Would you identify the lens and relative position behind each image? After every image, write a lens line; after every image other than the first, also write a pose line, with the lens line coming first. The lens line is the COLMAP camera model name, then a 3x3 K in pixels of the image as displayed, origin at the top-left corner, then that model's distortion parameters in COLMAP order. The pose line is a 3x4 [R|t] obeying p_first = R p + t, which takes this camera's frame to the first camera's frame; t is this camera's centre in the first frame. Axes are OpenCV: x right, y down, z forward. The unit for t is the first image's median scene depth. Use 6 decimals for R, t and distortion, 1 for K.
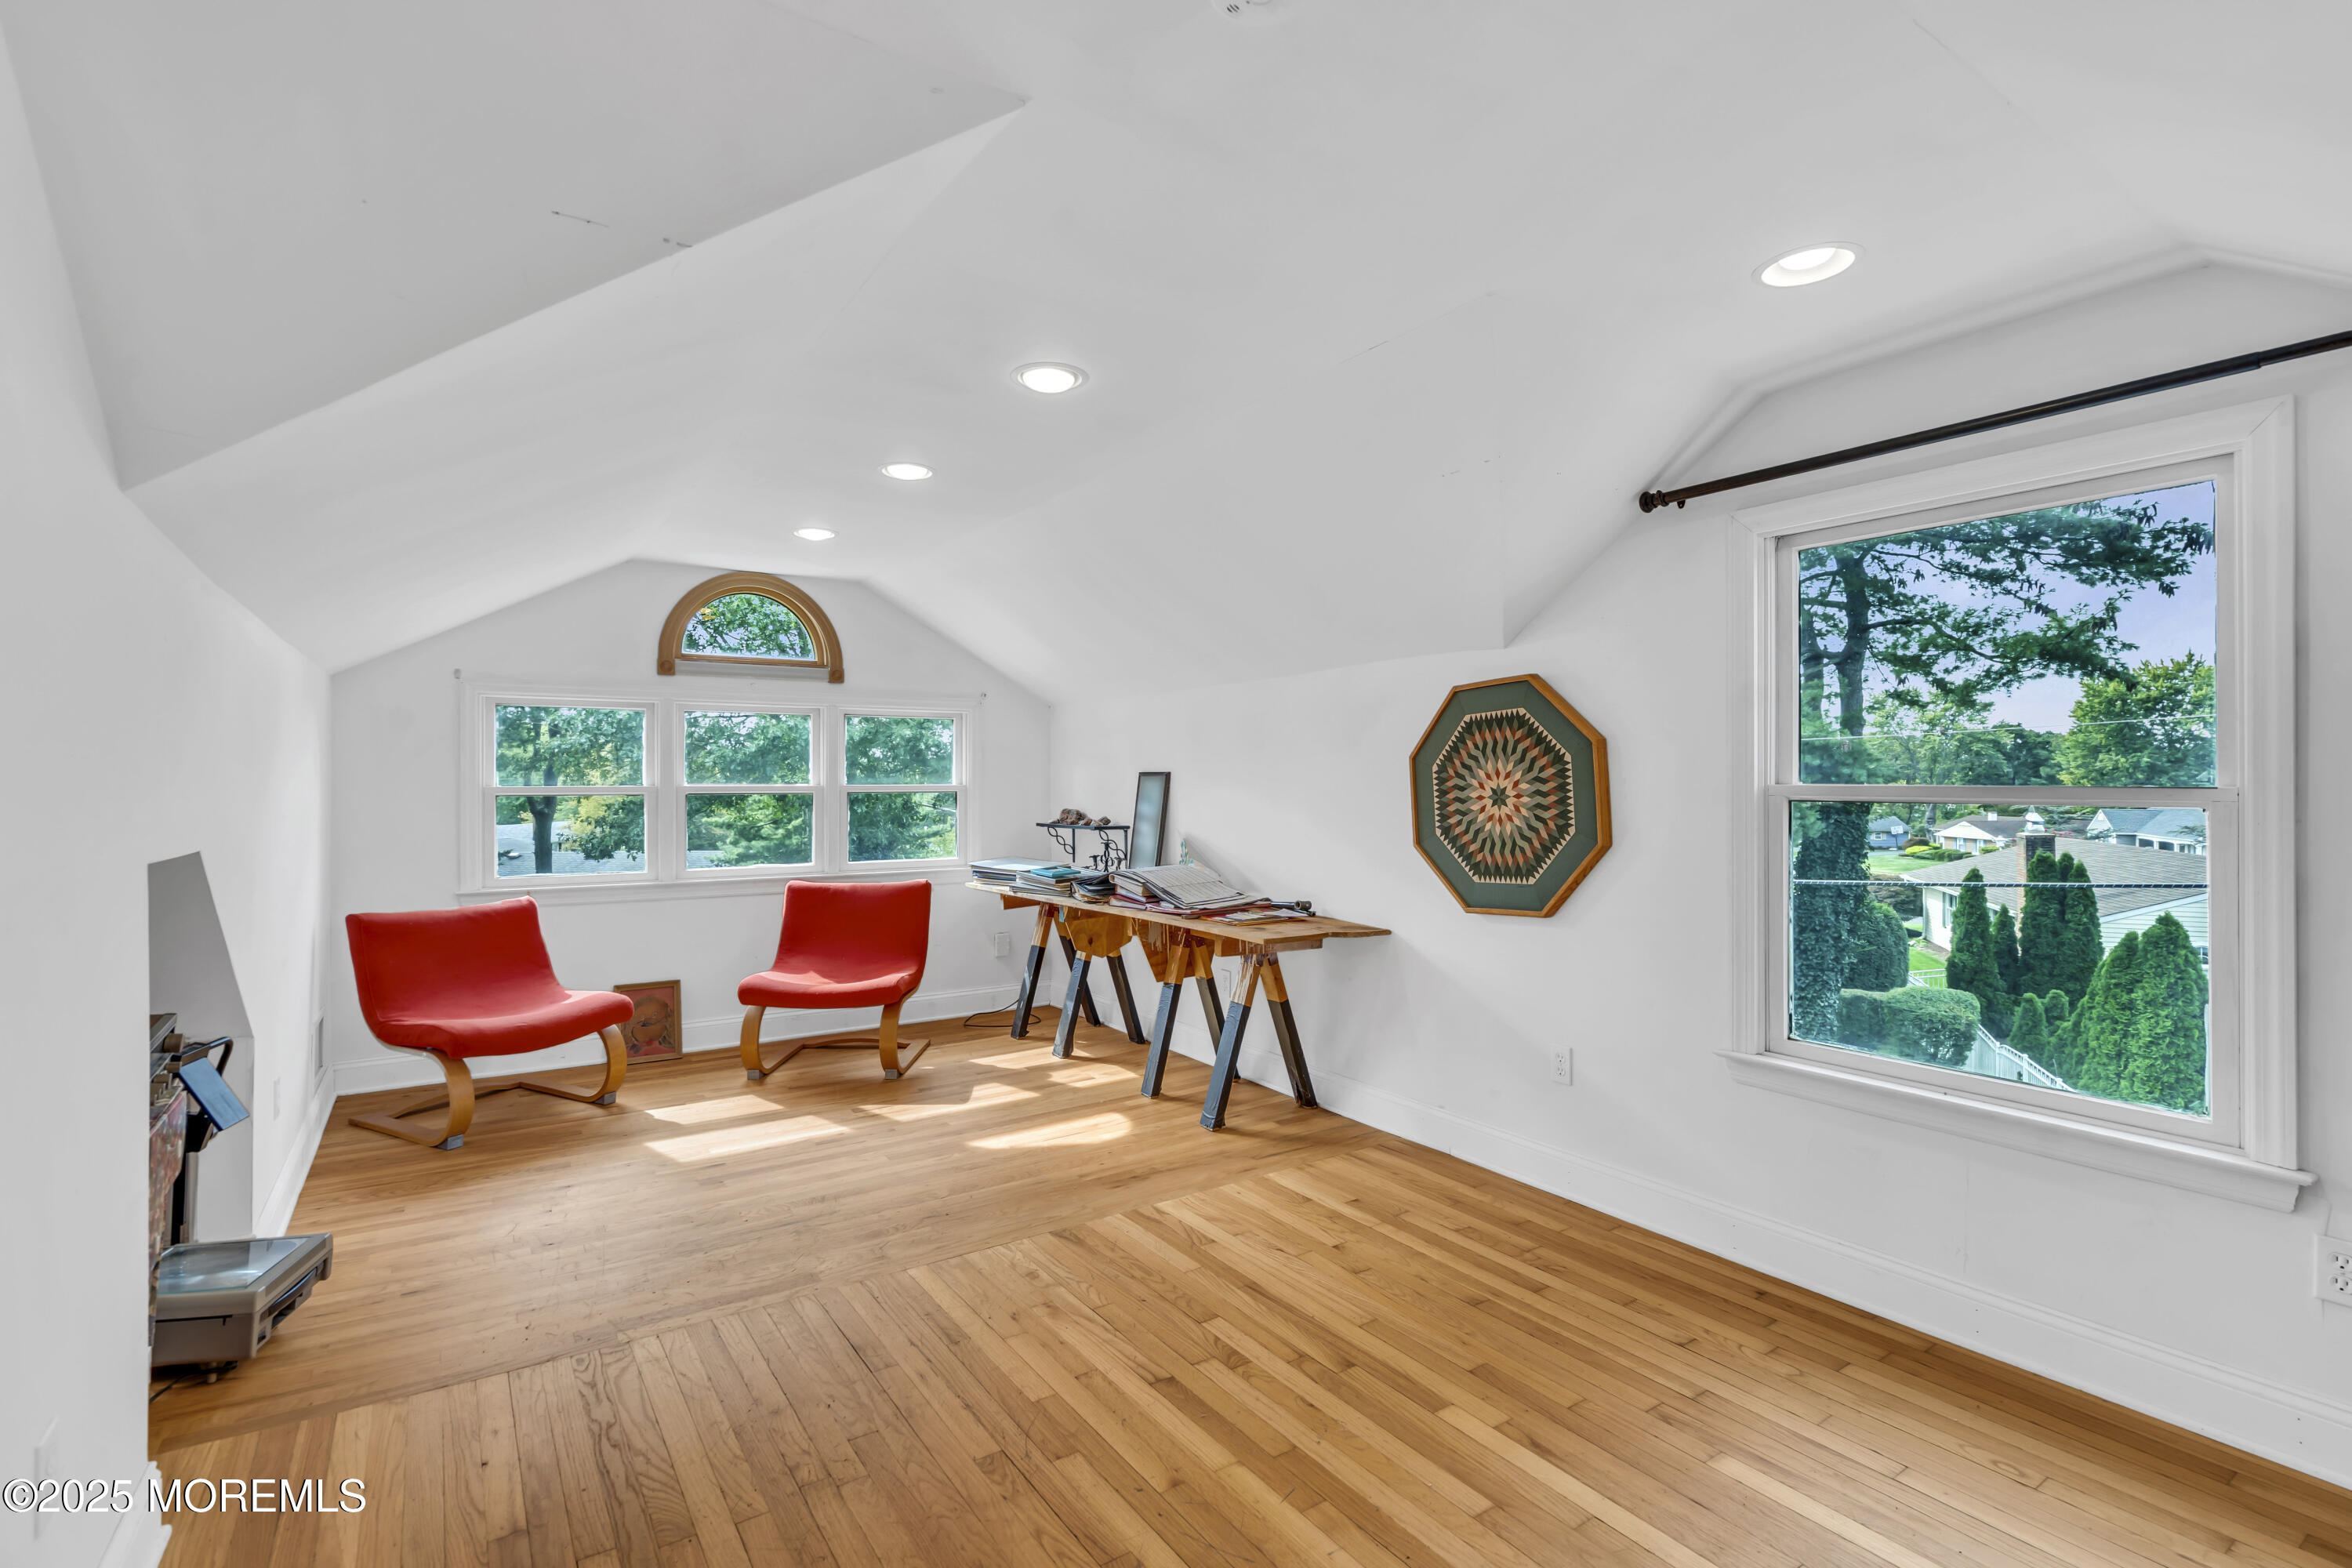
lens RADIAL K [[1075.5, 0, 1169.9], [0, 1075.5, 776.3], [0, 0, 1]] dist [-0.004777, 0.001738]
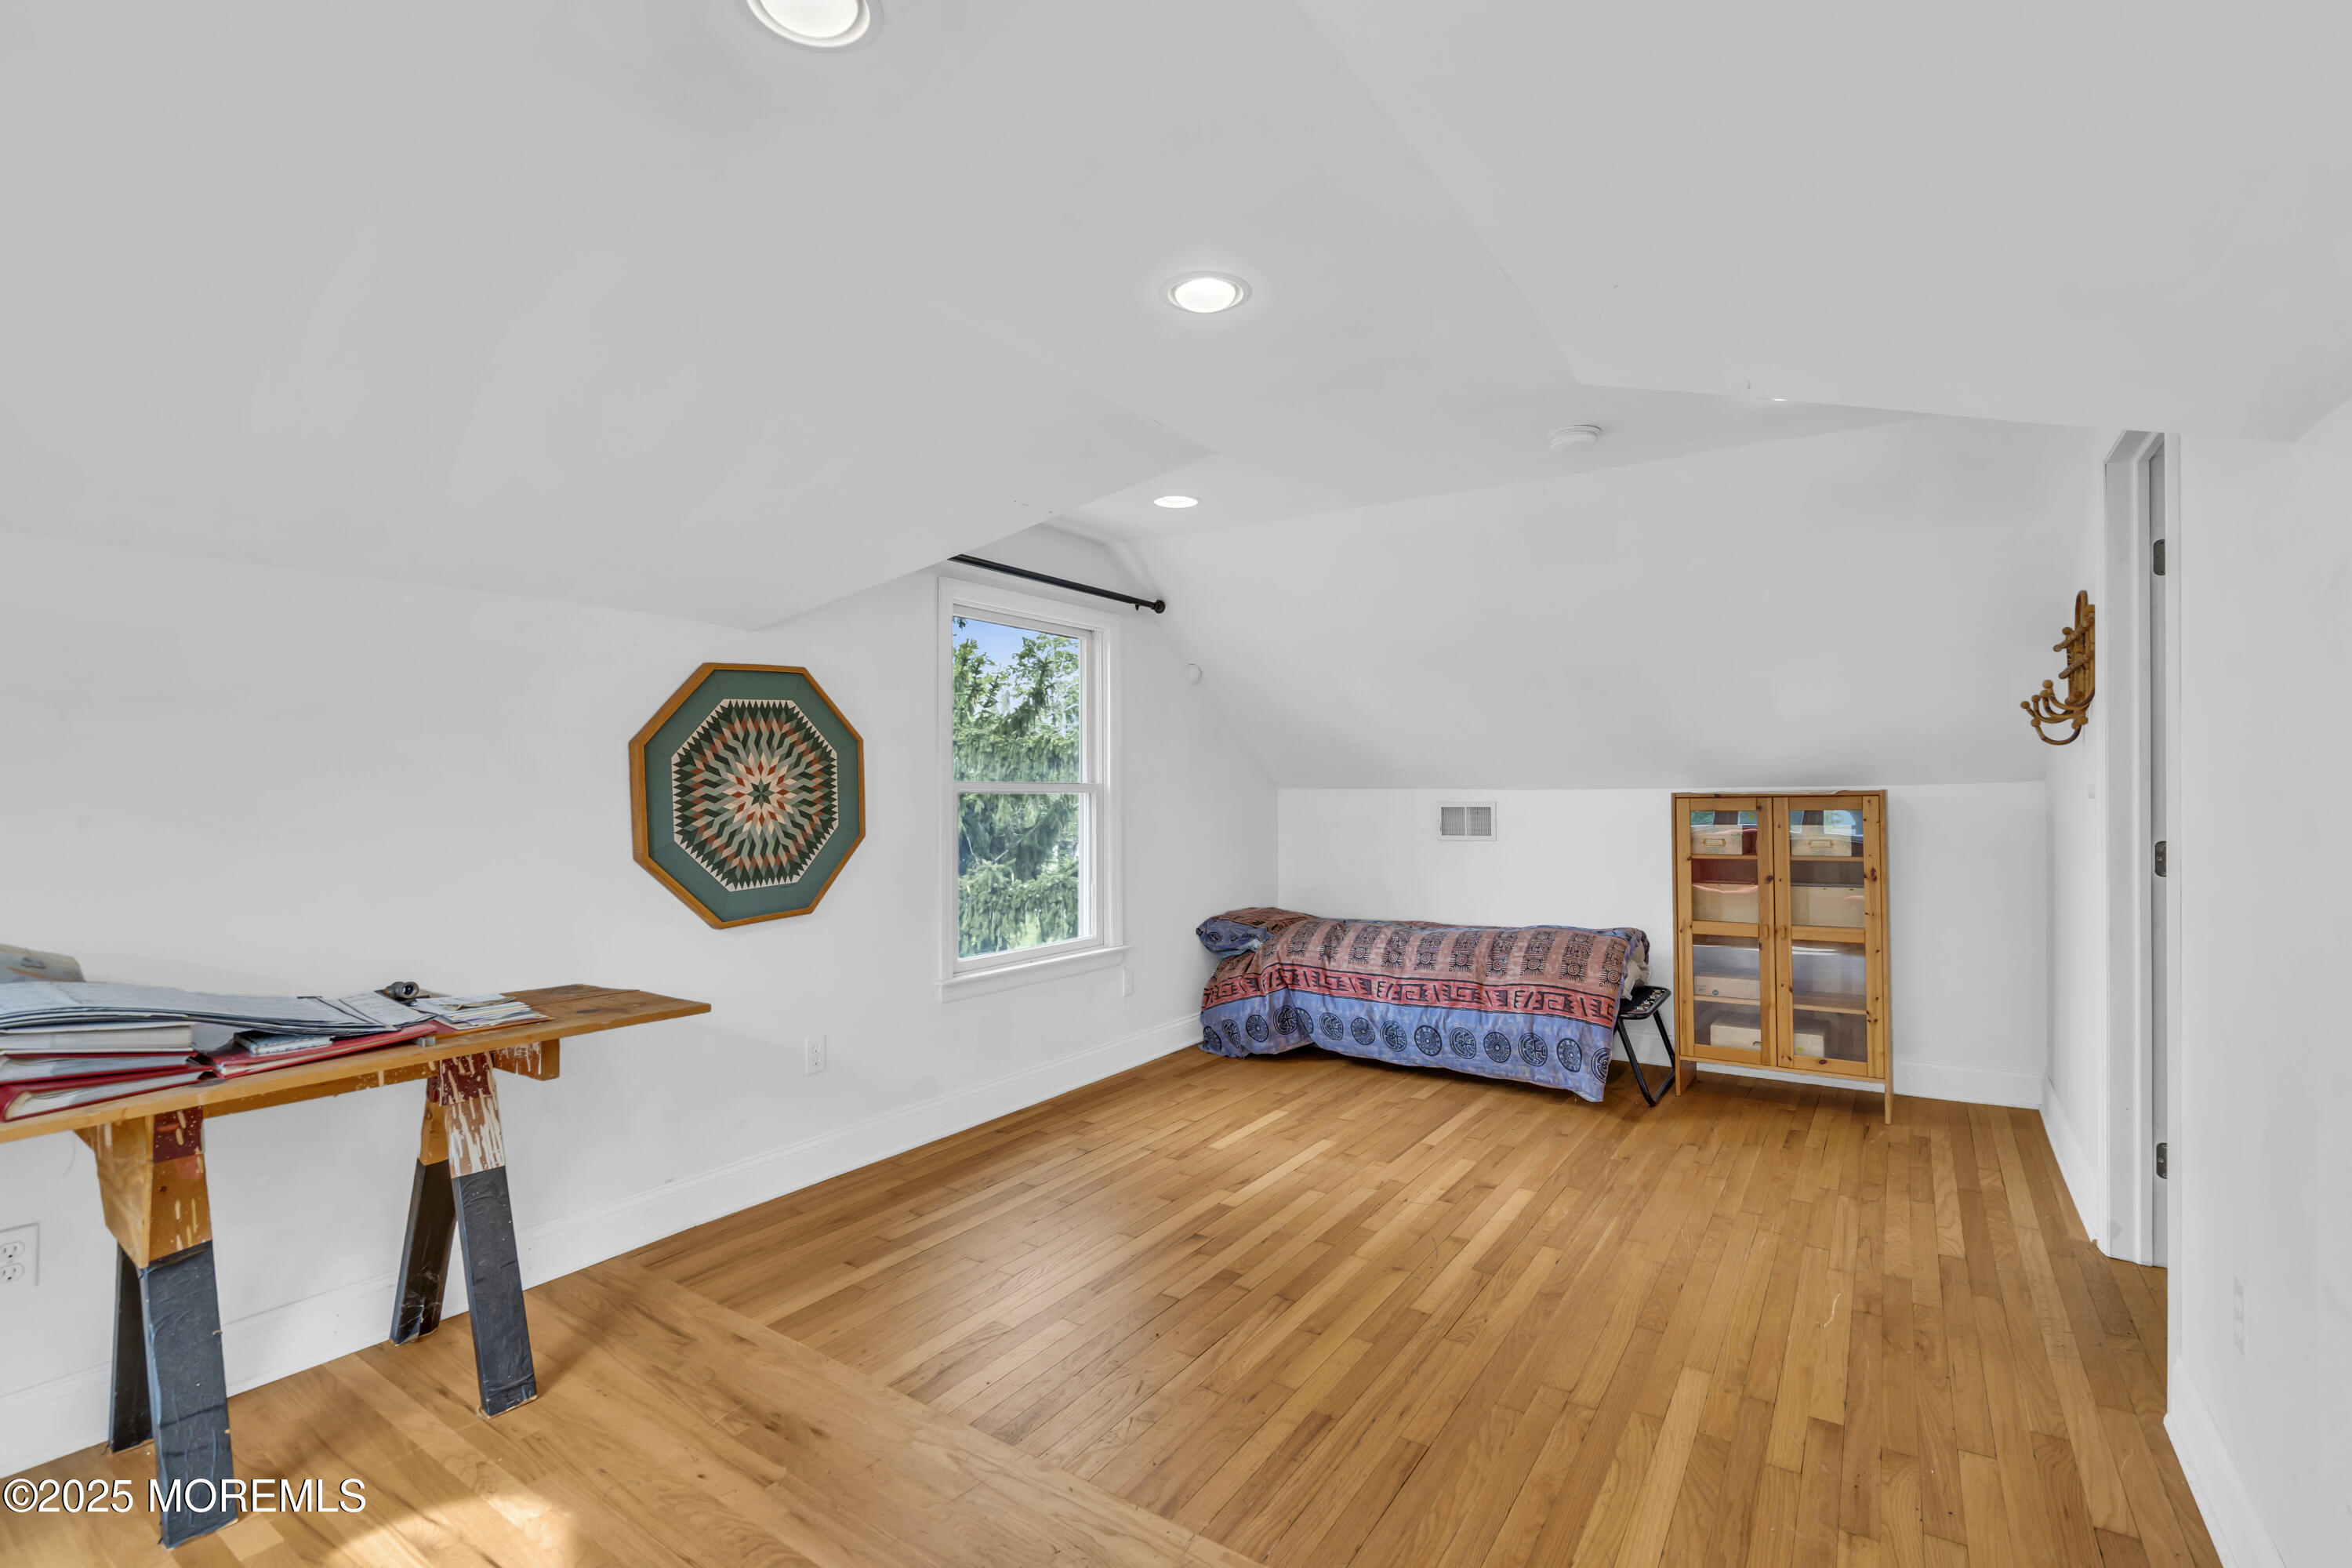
lens RADIAL K [[1075.5, 0, 1168.9], [0, 1075.5, 796.2], [0, 0, 1]] dist [-0.004777, 0.001738]
pose [[-0.373109, -0.006992, 0.927761, -0.682076], [-0.005006, 0.999972, 0.005524, 0.014845], [-0.927774, -0.002583, -0.373134, 1.032284]]
